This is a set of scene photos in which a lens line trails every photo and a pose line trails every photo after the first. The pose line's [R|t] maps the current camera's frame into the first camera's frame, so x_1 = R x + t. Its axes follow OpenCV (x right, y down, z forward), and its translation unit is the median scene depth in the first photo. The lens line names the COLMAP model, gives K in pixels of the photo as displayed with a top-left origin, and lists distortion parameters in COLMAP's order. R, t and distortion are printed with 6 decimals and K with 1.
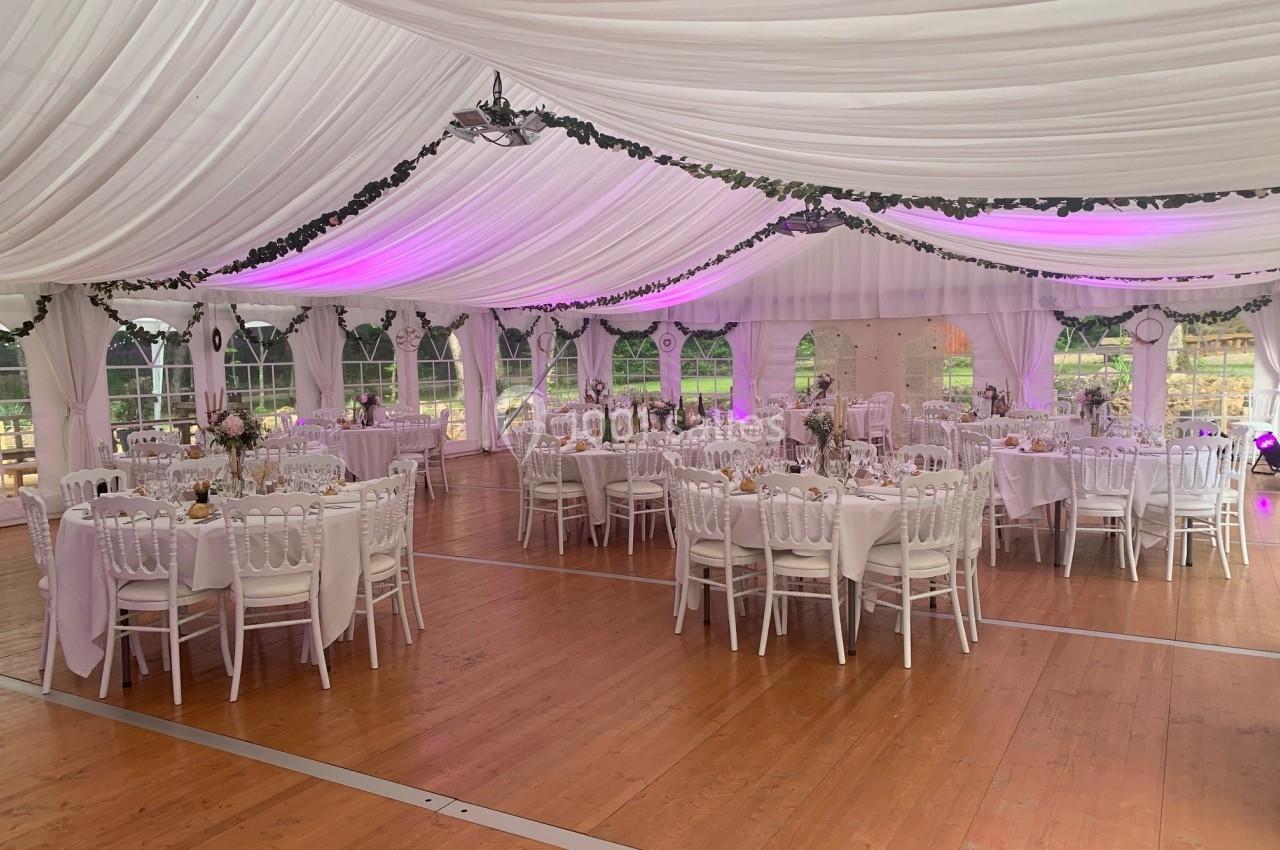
lens RADIAL K [[952.4, 0, 640.4], [0, 952.4, 404.0], [0, 0, 1]] dist [-0.009564, -0.003709]
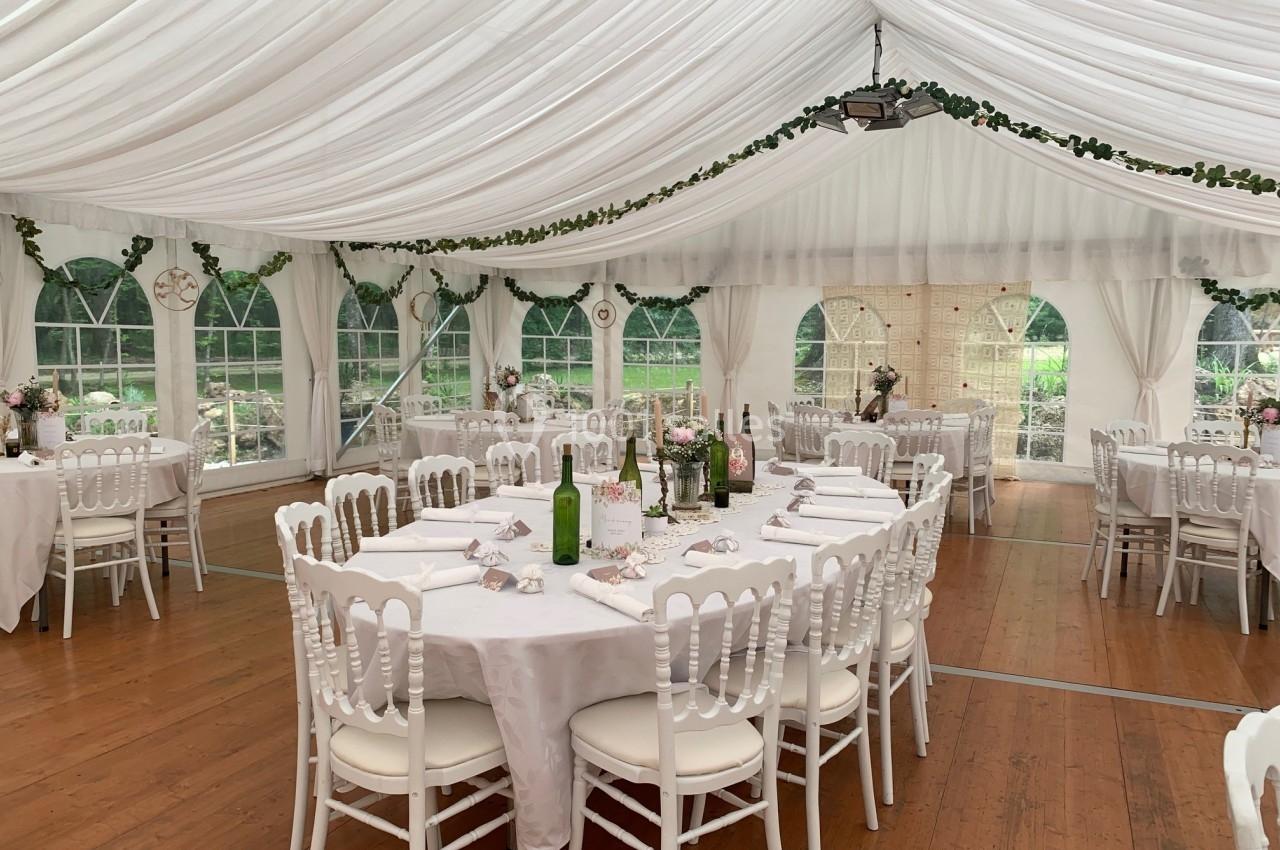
lens RADIAL K [[952.4, 0, 640.4], [0, 952.4, 404.0], [0, 0, 1]] dist [-0.009564, -0.003709]
pose [[0.993038, 0.019102, 0.116234, -0.028732], [-0.020734, 0.999702, 0.012852, -0.011353], [-0.115954, -0.015173, 0.993139, 0.385088]]
